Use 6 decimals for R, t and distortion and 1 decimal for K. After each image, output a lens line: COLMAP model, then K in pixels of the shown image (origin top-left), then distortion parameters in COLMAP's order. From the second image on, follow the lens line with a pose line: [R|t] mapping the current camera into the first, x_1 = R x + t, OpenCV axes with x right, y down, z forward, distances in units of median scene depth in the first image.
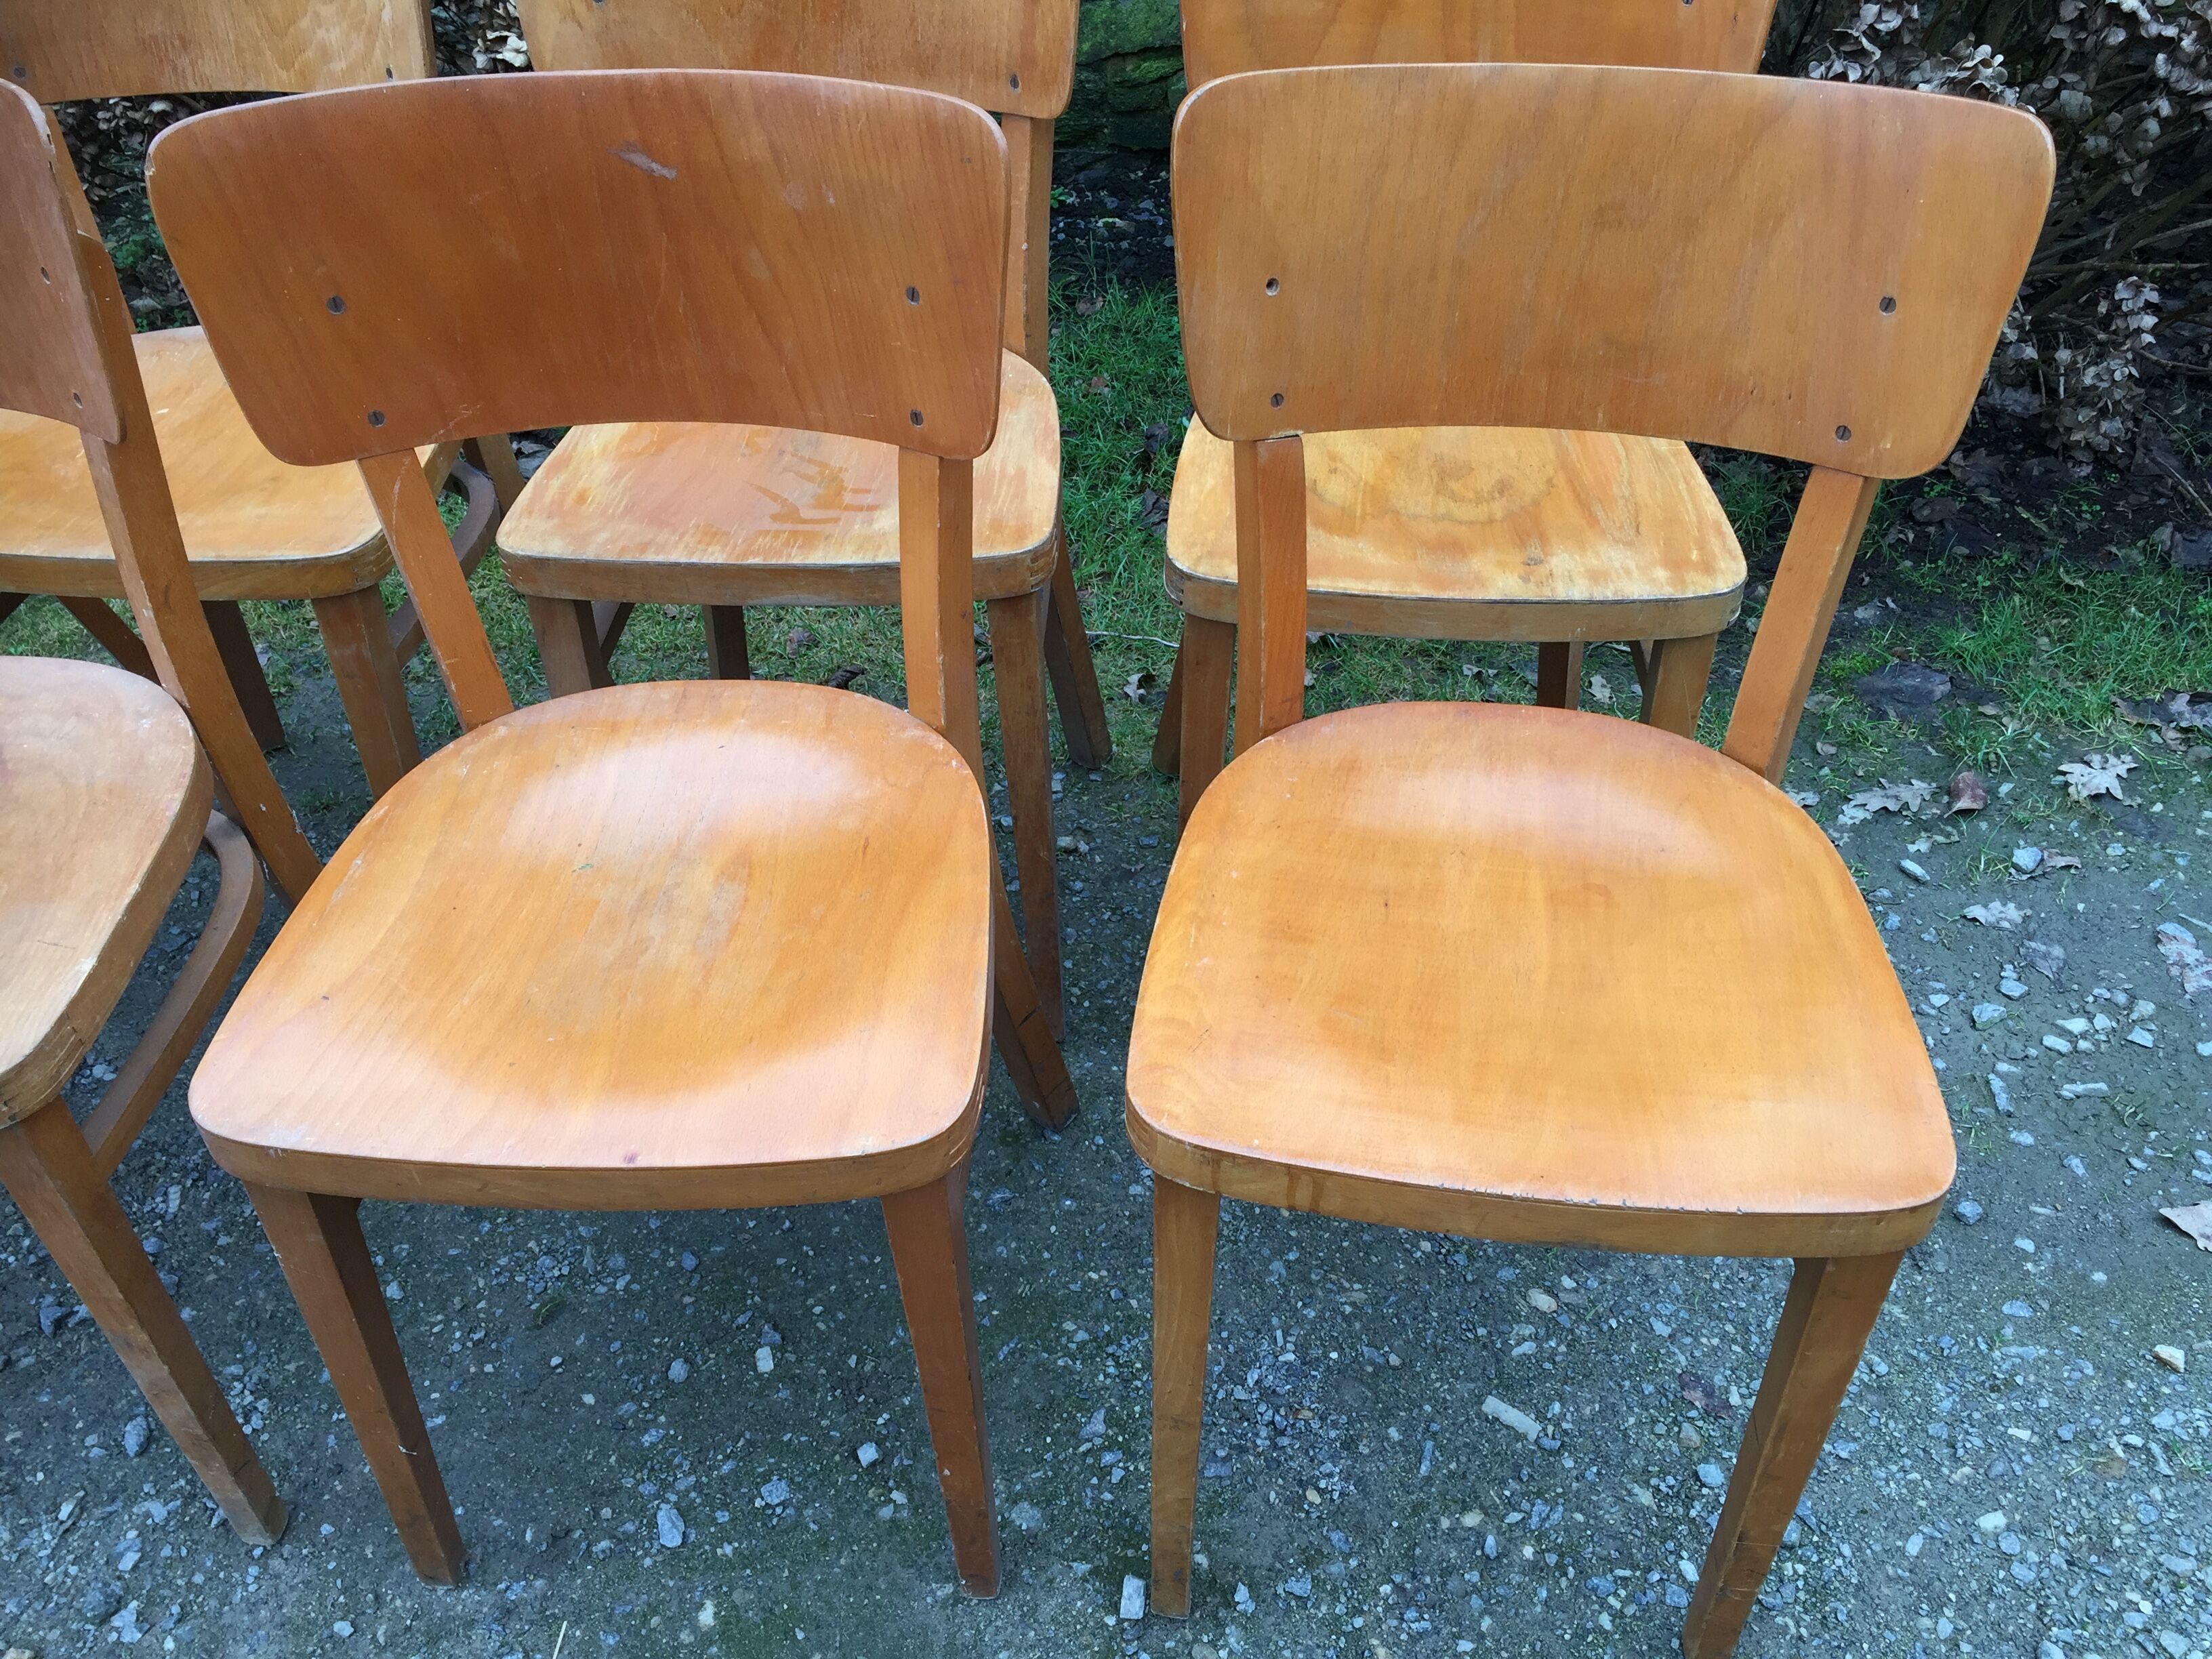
lens RADIAL K [[1865.8, 0, 1113.8], [0, 1865.8, 861.7], [0, 0, 1]] dist [0.086337, -0.116532]
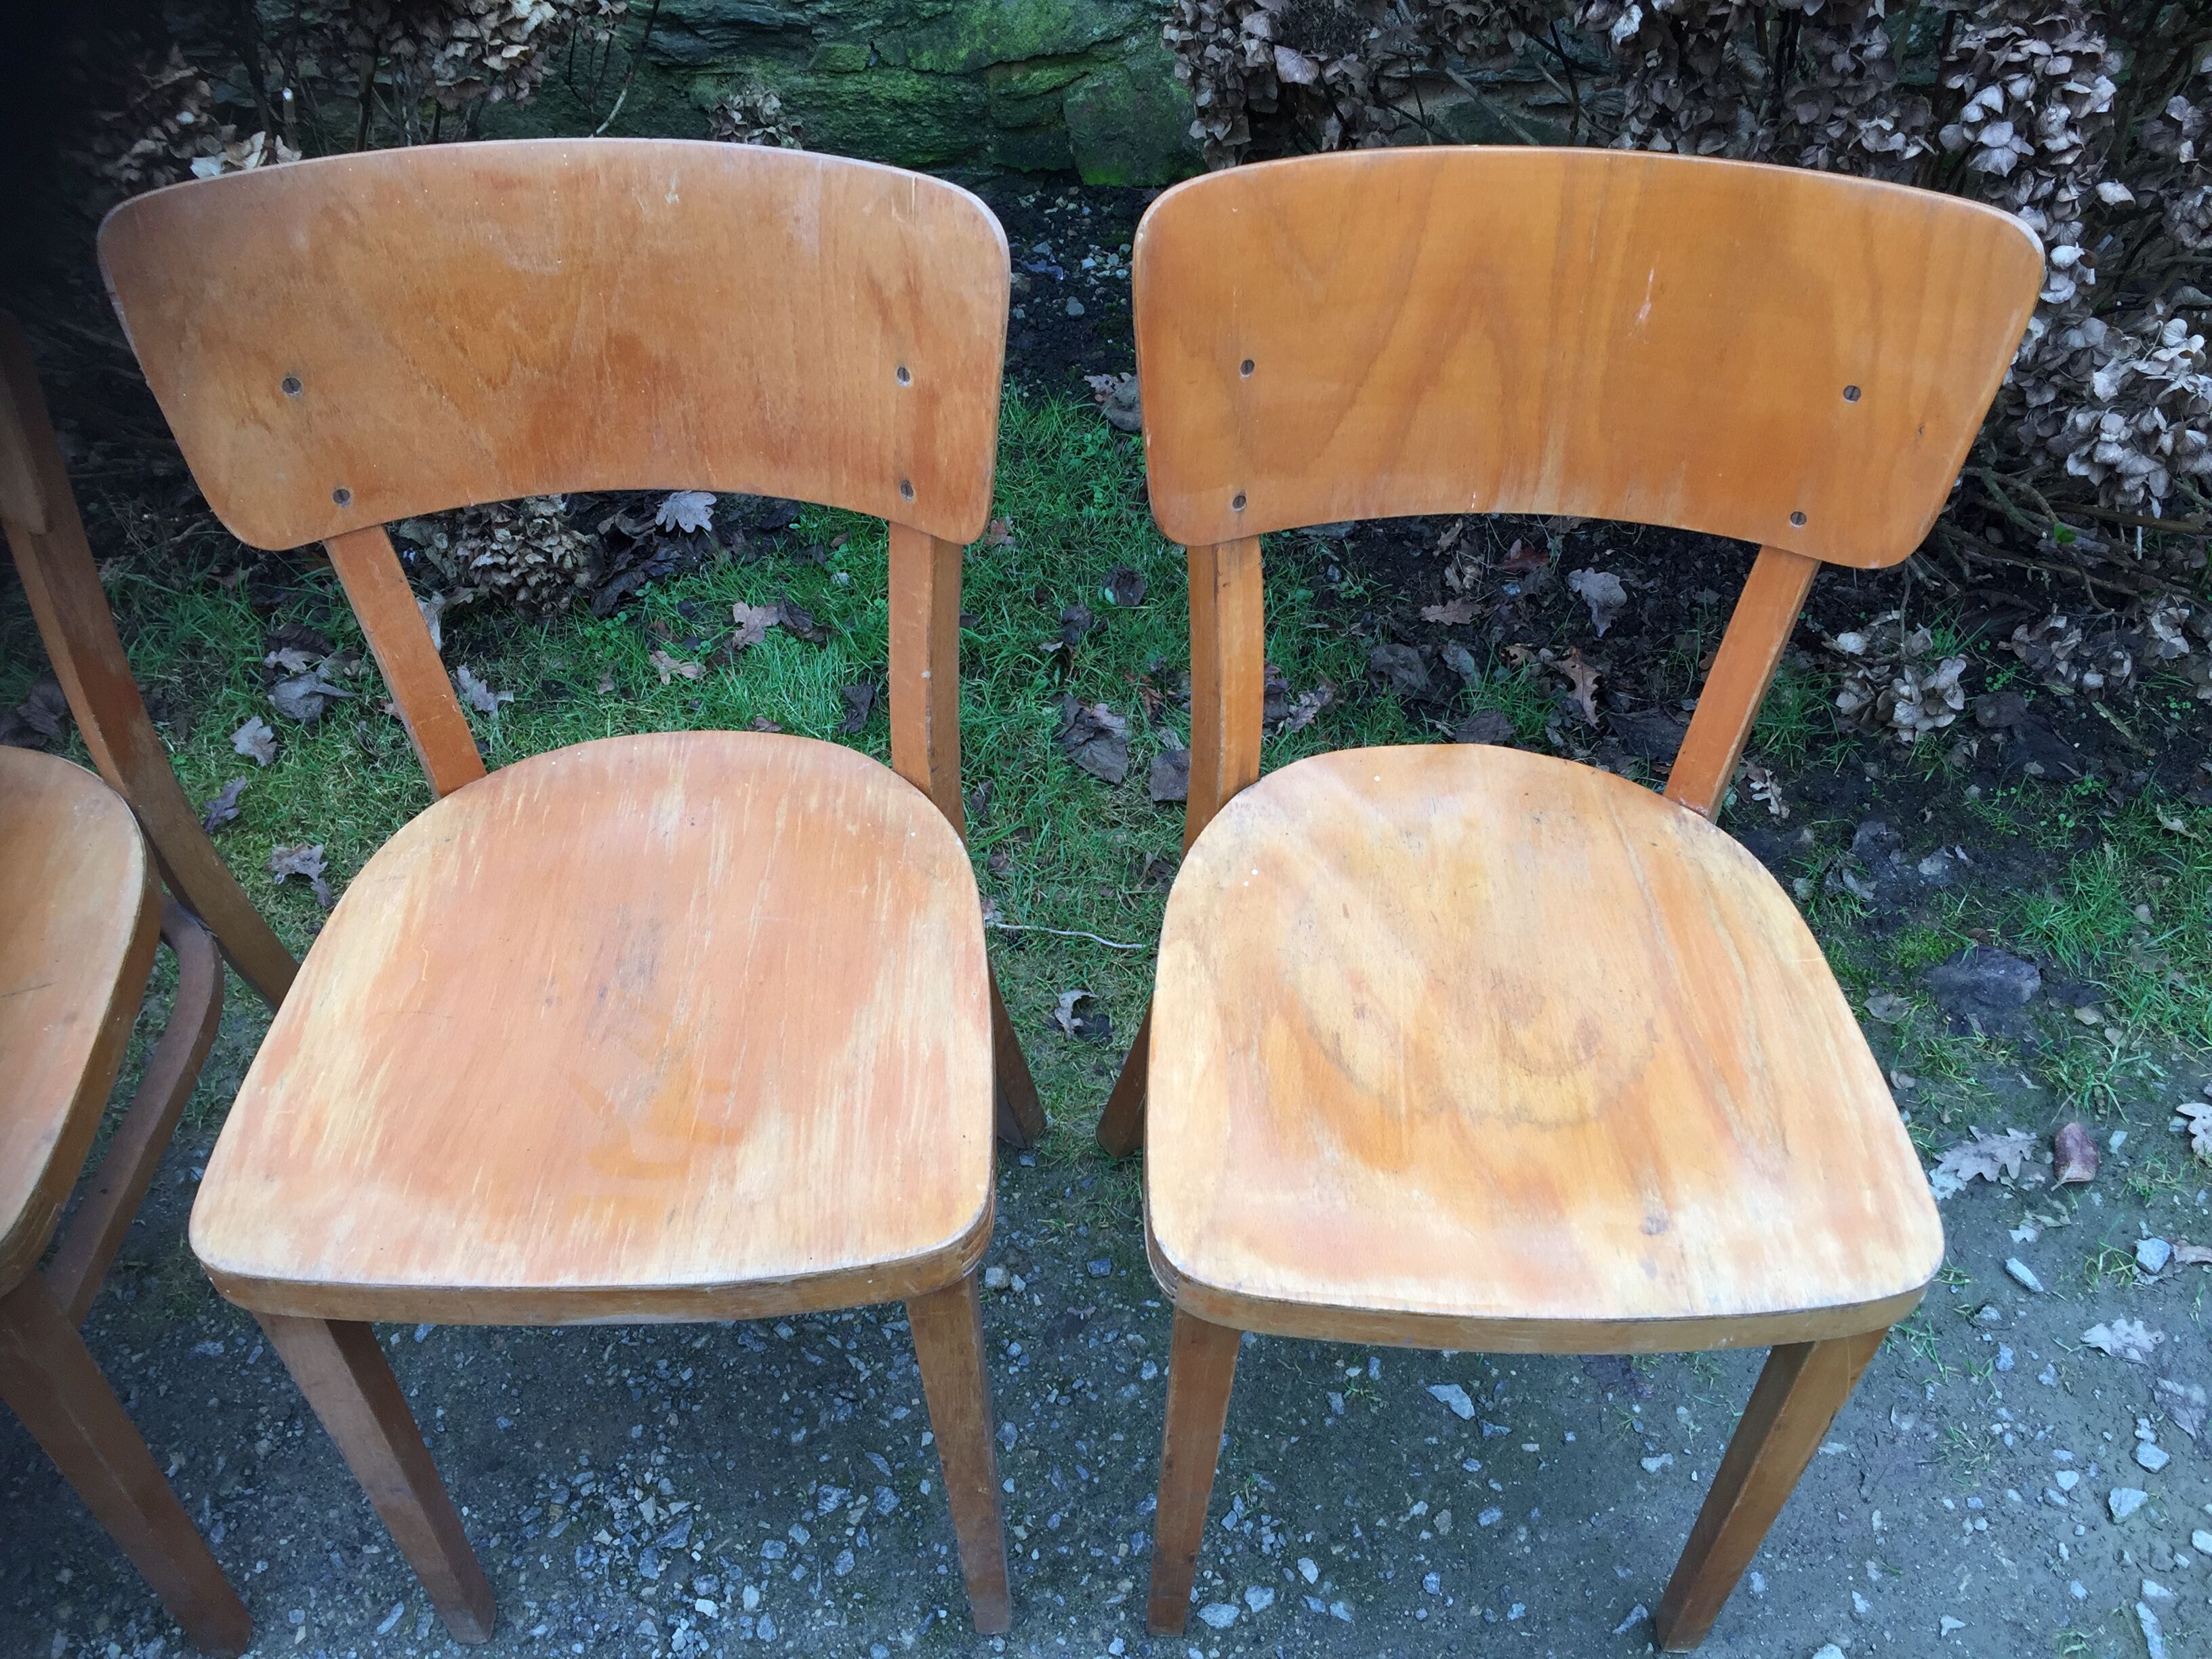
lens RADIAL K [[1865.8, 0, 1113.8], [0, 1865.8, 861.7], [0, 0, 1]] dist [0.086337, -0.116532]
pose [[0.997522, -0.035093, 0.060972, -0.018190], [0.027578, 0.992391, 0.119998, -0.284712], [-0.064720, -0.118020, 0.990900, 0.222754]]
